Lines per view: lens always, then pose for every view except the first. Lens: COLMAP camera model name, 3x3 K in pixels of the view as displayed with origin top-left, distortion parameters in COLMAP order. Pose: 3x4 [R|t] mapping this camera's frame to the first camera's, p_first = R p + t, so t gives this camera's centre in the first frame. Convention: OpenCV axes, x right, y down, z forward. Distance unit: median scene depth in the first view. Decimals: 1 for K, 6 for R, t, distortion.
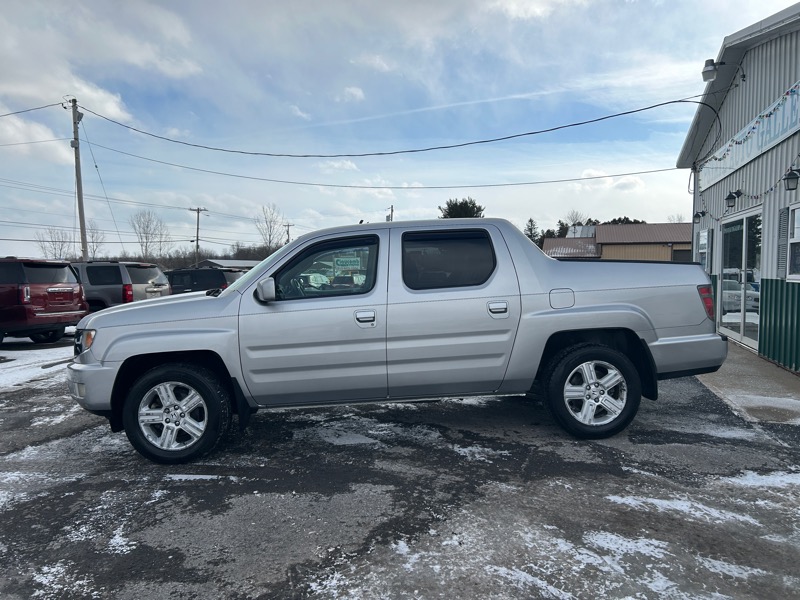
lens RADIAL K [[600.0, 0, 401.8], [0, 600.0, 300.7], [0, 0, 1]] dist [0.040378, -0.033335]
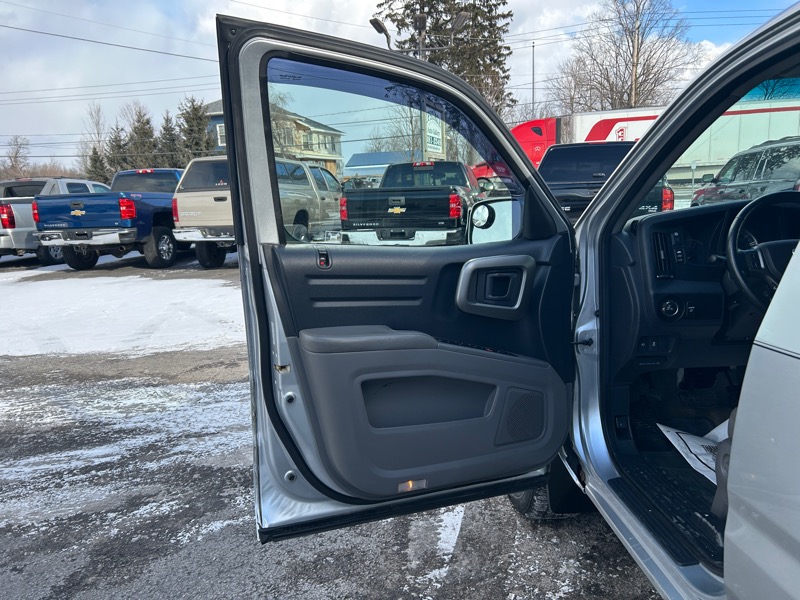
lens RADIAL K [[600.0, 0, 395.3], [0, 600.0, 303.9], [0, 0, 1]] dist [0.040378, -0.033335]
pose [[-0.042973, 0.206229, -0.977560, 0.178395], [-0.003425, 0.978427, 0.206562, -0.049402], [0.999070, 0.012225, -0.041340, 0.846271]]
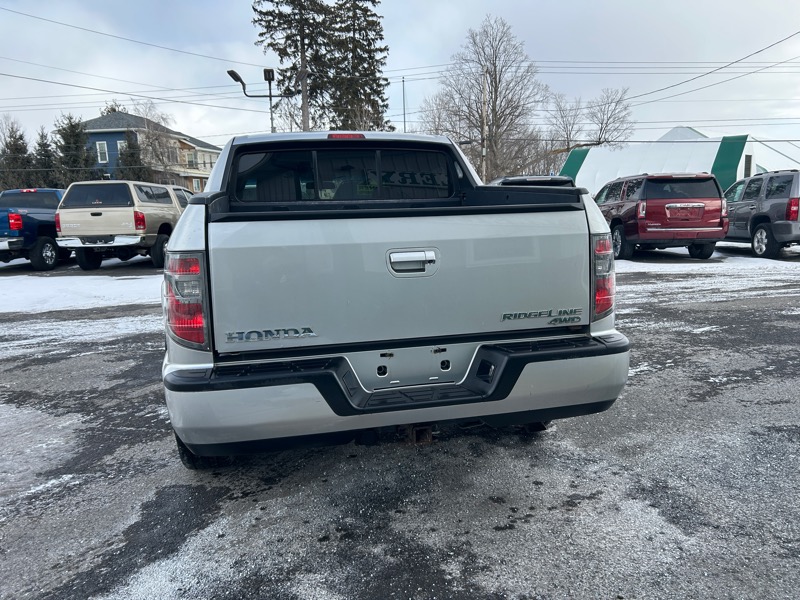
lens RADIAL K [[600.0, 0, 402.5], [0, 600.0, 301.4], [0, 0, 1]] dist [0.040378, -0.033335]
pose [[0.134692, 0.171571, -0.975921, 0.990645], [-0.014725, 0.985133, 0.171159, -0.070316], [0.990778, -0.008683, 0.135216, 1.141284]]
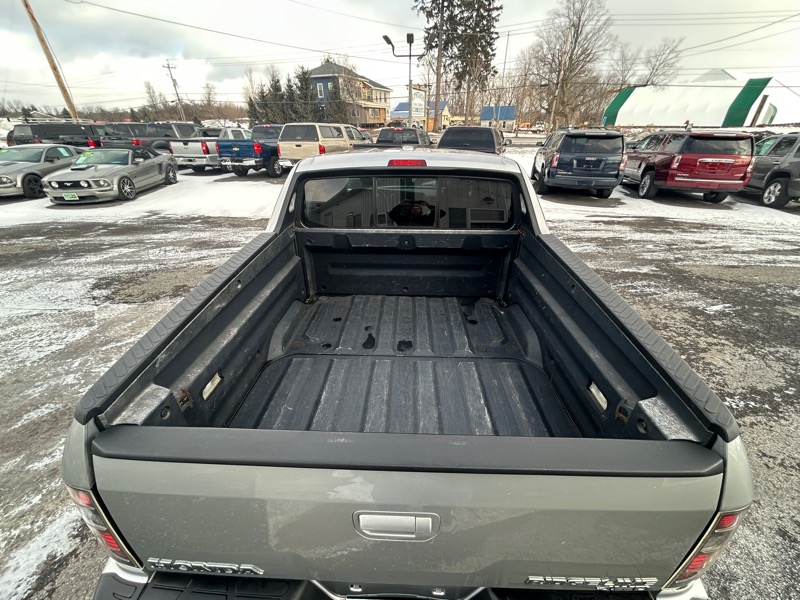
lens RADIAL K [[318.7, 0, 398.9], [0, 318.7, 300.5], [0, 0, 1]] dist [0.000069, -0.000580]
pose [[-0.124090, 0.493094, -0.861081, 0.608392], [-0.038927, 0.864701, 0.500777, -0.197533], [0.991507, 0.095660, -0.088106, 1.218960]]
